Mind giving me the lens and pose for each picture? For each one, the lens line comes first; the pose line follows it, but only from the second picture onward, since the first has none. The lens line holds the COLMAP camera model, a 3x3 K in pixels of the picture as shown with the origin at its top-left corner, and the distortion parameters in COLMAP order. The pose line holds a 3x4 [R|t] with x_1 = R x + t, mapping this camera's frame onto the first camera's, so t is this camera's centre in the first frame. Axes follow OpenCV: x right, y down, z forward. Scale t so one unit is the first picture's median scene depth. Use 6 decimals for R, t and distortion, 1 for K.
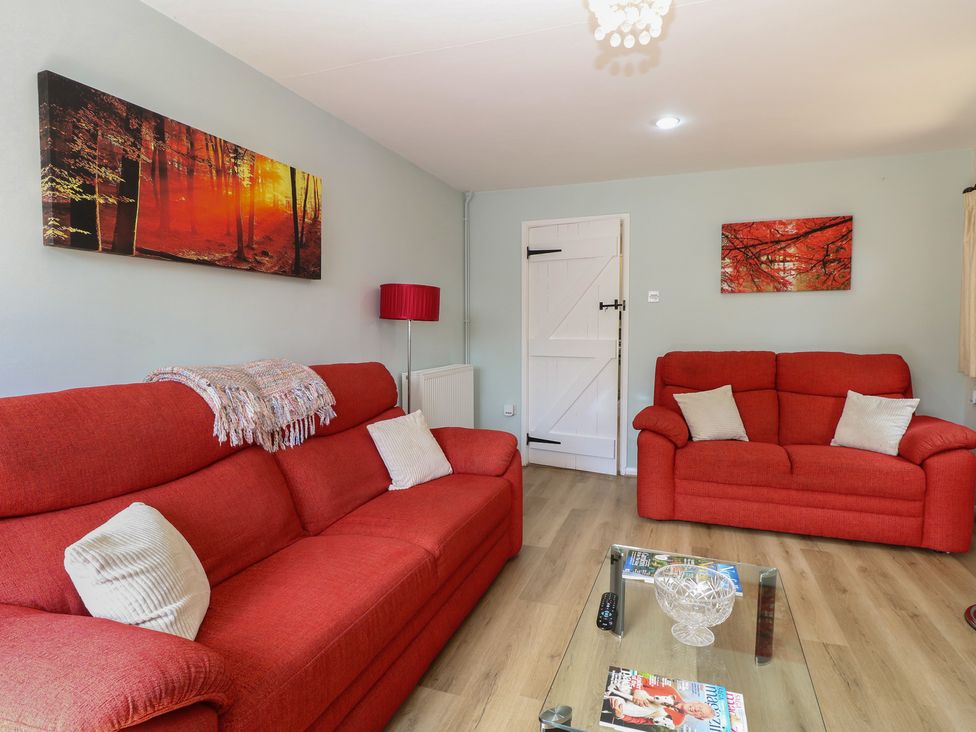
lens RADIAL K [[526.8, 0, 491.1], [0, 526.8, 356.7], [0, 0, 1]] dist [0.000974, -0.013509]
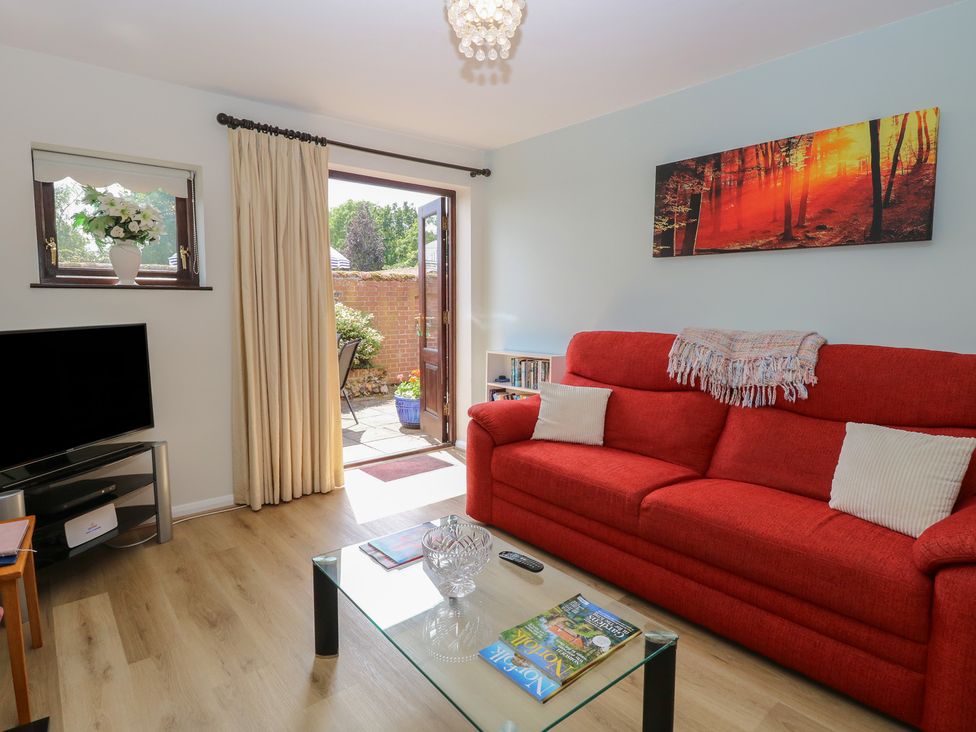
lens RADIAL K [[526.8, 0, 491.1], [0, 526.8, 356.7], [0, 0, 1]] dist [0.000974, -0.013509]
pose [[-0.486375, 0.095224, -0.868546, 0.894436], [-0.049587, 0.989433, 0.136246, -0.064940], [0.872342, 0.109335, -0.476514, 1.091717]]
